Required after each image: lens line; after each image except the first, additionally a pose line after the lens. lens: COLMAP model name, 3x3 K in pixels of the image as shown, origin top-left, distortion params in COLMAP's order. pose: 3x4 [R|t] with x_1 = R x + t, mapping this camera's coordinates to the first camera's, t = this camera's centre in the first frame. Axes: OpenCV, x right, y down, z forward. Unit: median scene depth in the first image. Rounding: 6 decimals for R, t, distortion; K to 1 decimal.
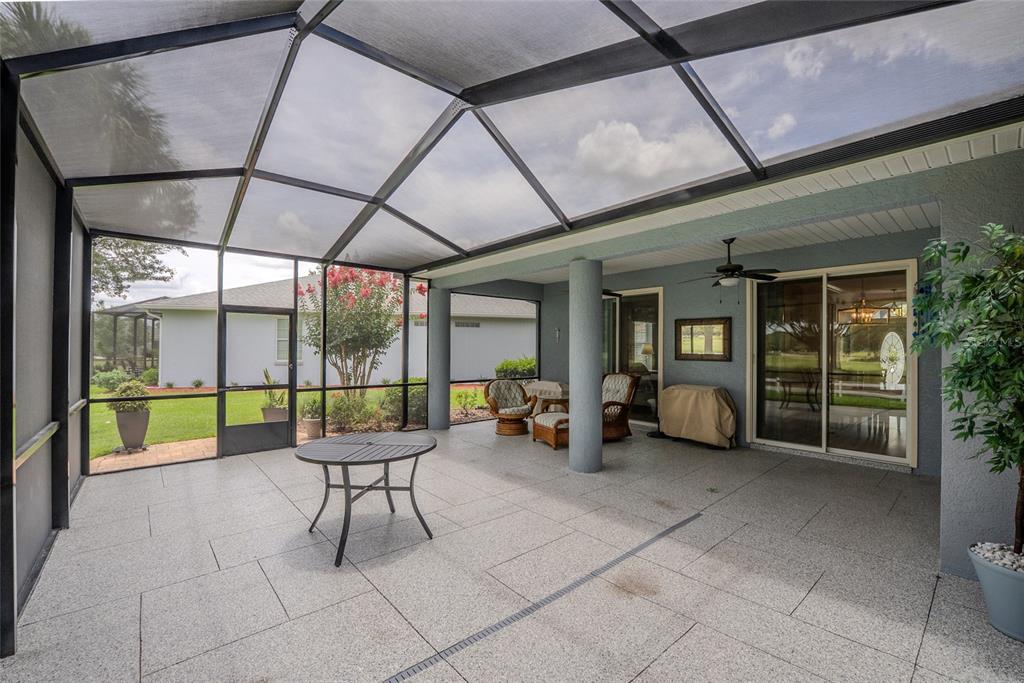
lens RADIAL K [[430.2, 0, 511.5], [0, 430.2, 340.5], [0, 0, 1]] dist [-0.017105, -0.002730]
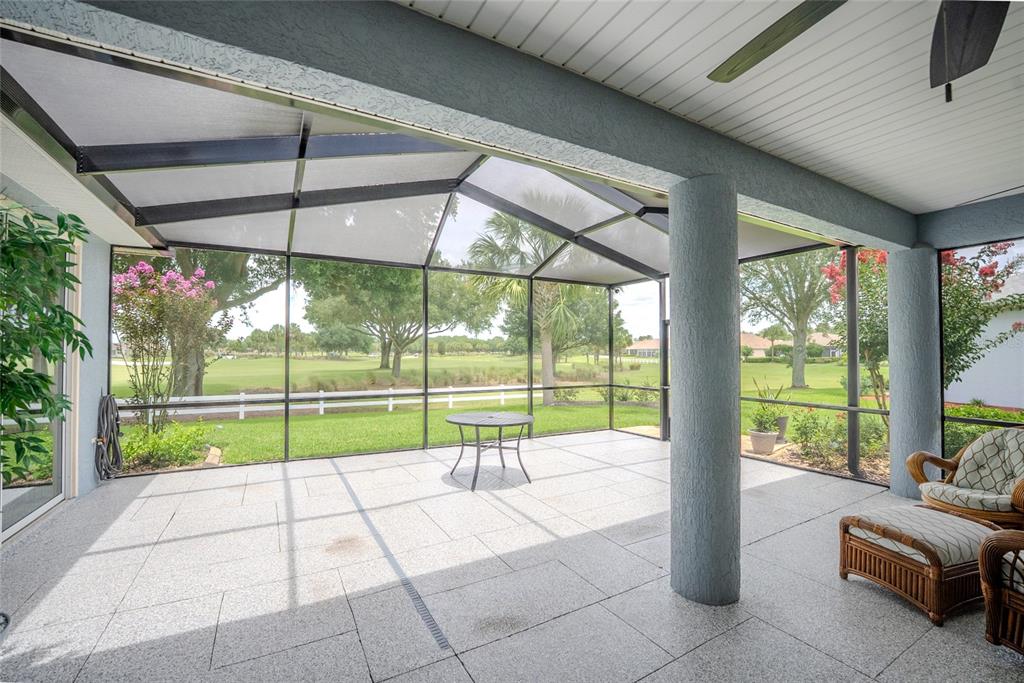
lens RADIAL K [[430.2, 0, 513.2], [0, 430.2, 344.8], [0, 0, 1]] dist [-0.017105, -0.002730]
pose [[-0.200410, -0.023172, -0.979438, 0.676375], [0.010956, 0.999605, -0.025890, 0.017192], [0.979651, -0.015919, -0.200077, 0.831141]]
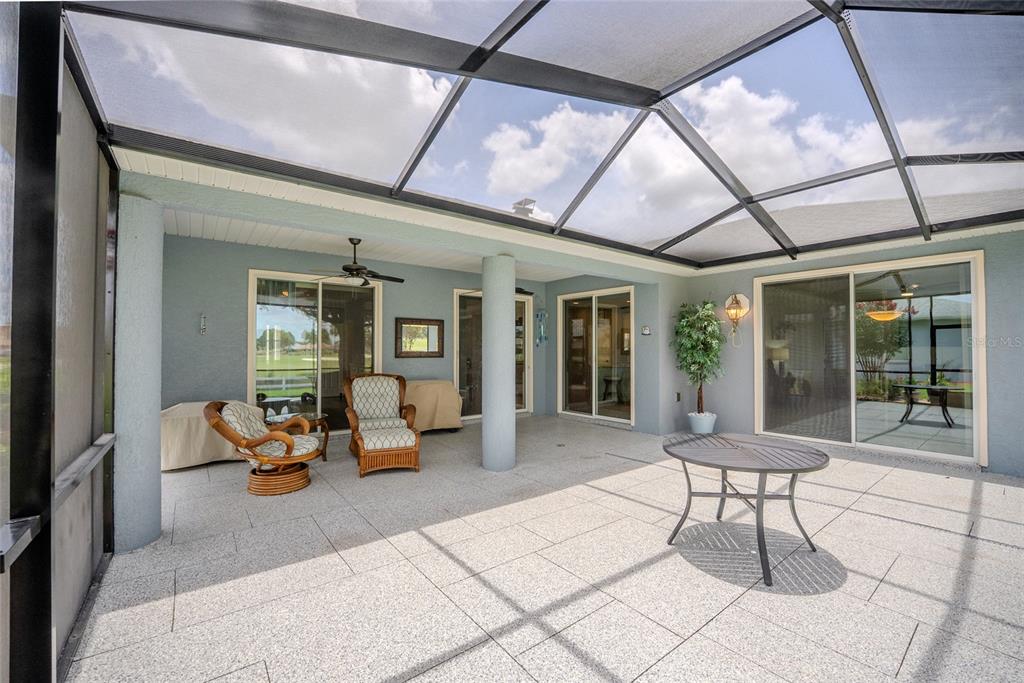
lens RADIAL K [[430.2, 0, 512.3], [0, 430.2, 346.0], [0, 0, 1]] dist [-0.017105, -0.002730]
pose [[0.051693, 0.000417, 0.998663, -0.761249], [-0.012613, 0.999920, 0.000235, 0.017619], [-0.998583, -0.012608, 0.051694, 0.865503]]
